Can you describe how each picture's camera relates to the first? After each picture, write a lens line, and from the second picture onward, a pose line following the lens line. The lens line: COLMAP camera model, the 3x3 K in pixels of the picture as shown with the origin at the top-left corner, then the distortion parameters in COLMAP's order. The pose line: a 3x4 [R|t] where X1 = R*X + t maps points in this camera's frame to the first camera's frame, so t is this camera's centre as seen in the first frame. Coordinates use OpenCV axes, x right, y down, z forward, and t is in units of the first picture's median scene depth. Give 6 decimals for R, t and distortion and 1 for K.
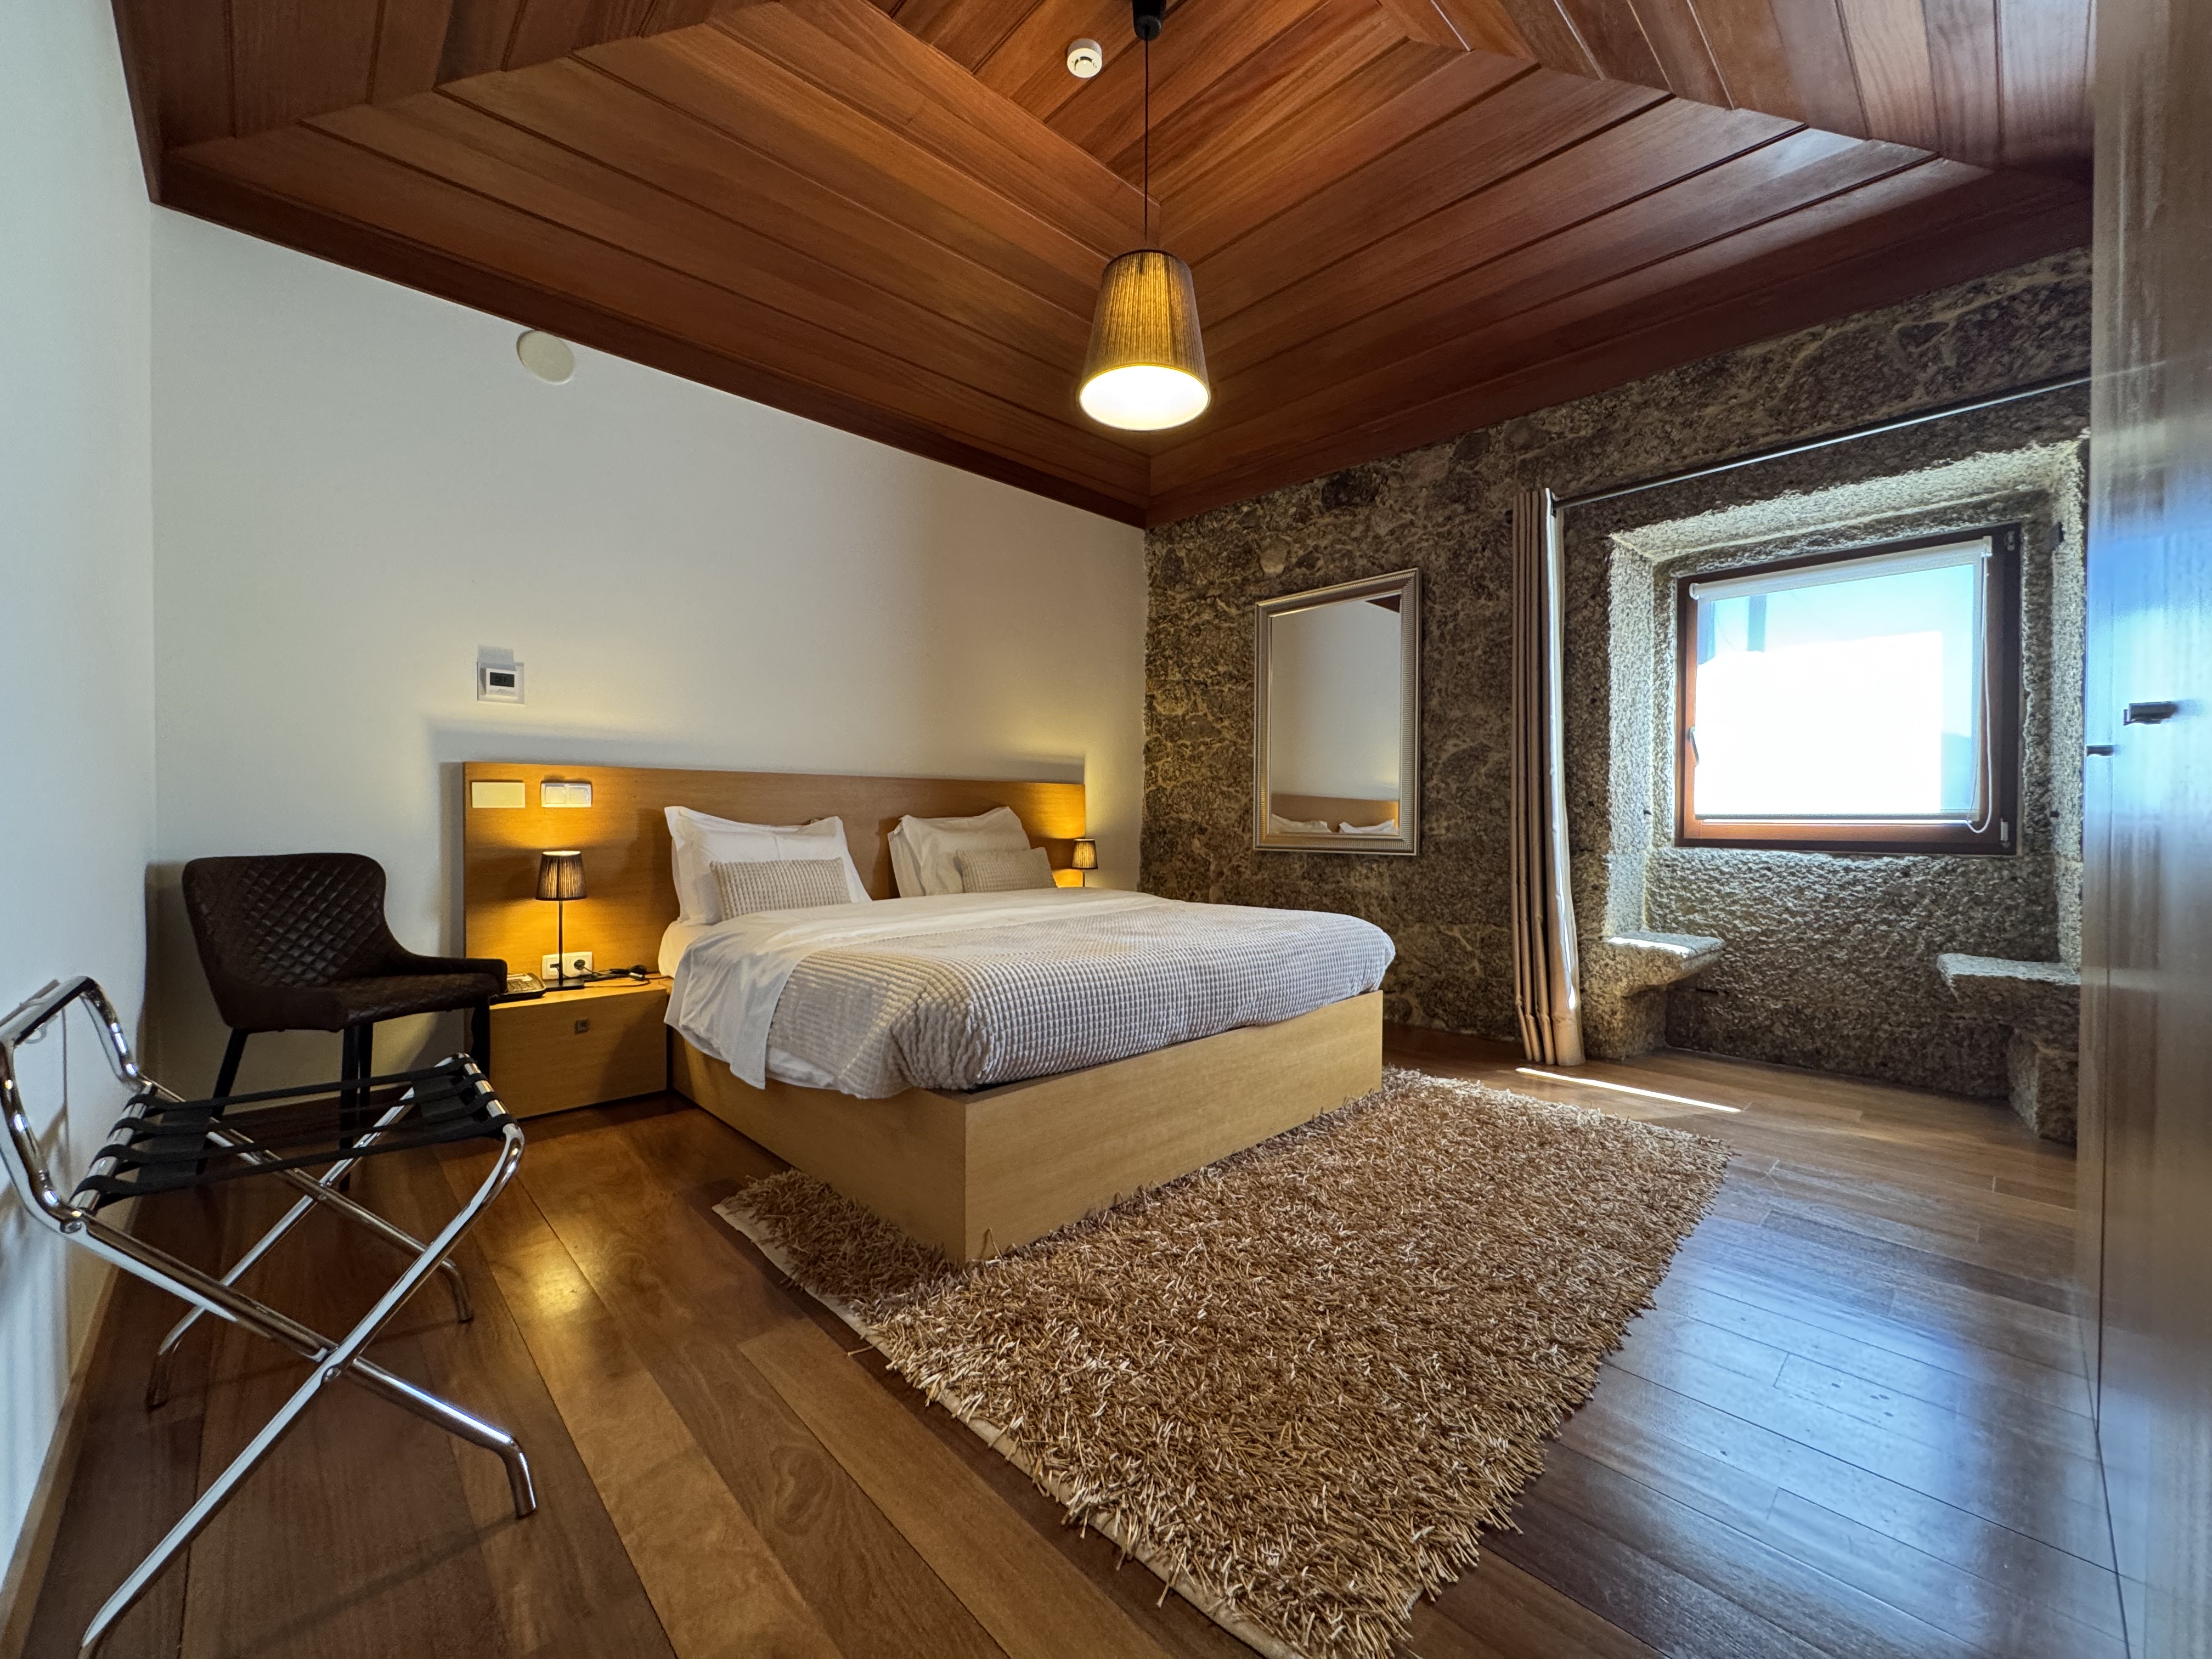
lens RADIAL K [[886.4, 0, 1106.0], [0, 886.4, 829.5], [0, 0, 1]] dist [-0.003566, 0.000468]
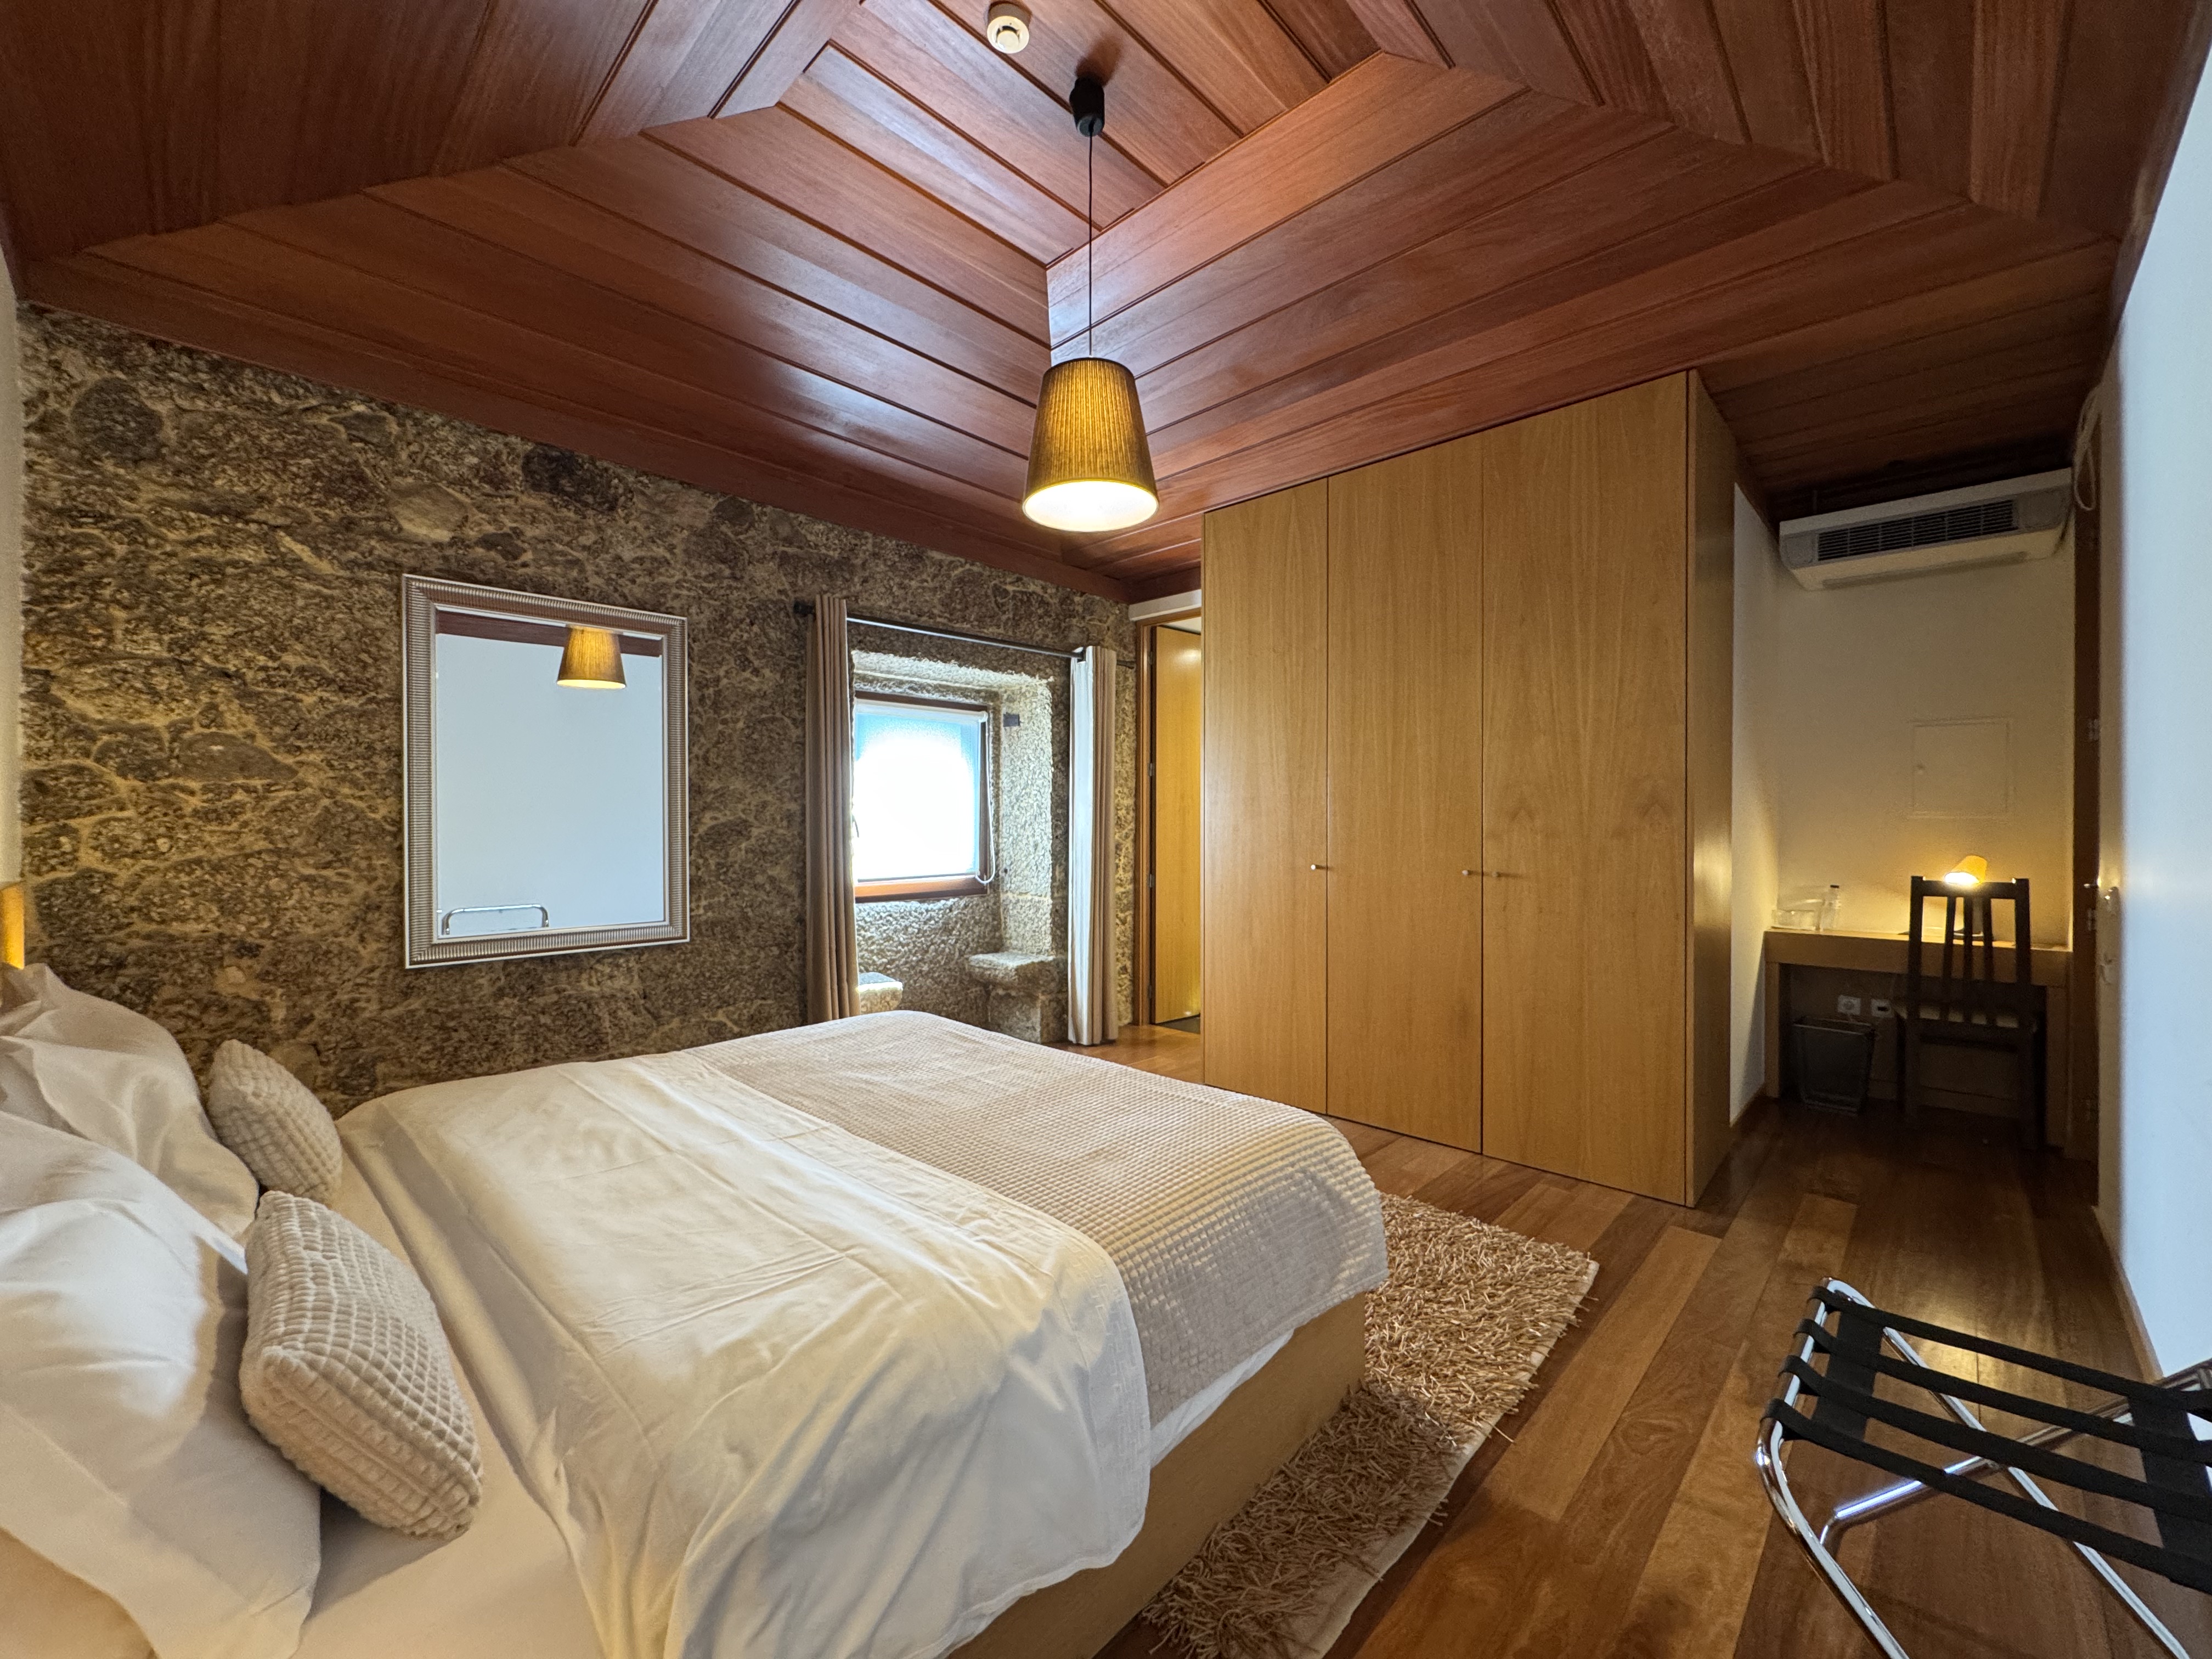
lens RADIAL K [[886.4, 0, 1106.0], [0, 886.4, 829.5], [0, 0, 1]] dist [-0.003566, 0.000468]
pose [[-0.040314, -0.011962, 0.999115, -0.569147], [0.015712, 0.999797, 0.012604, -0.089878], [-0.999064, 0.016206, -0.040118, 0.632445]]
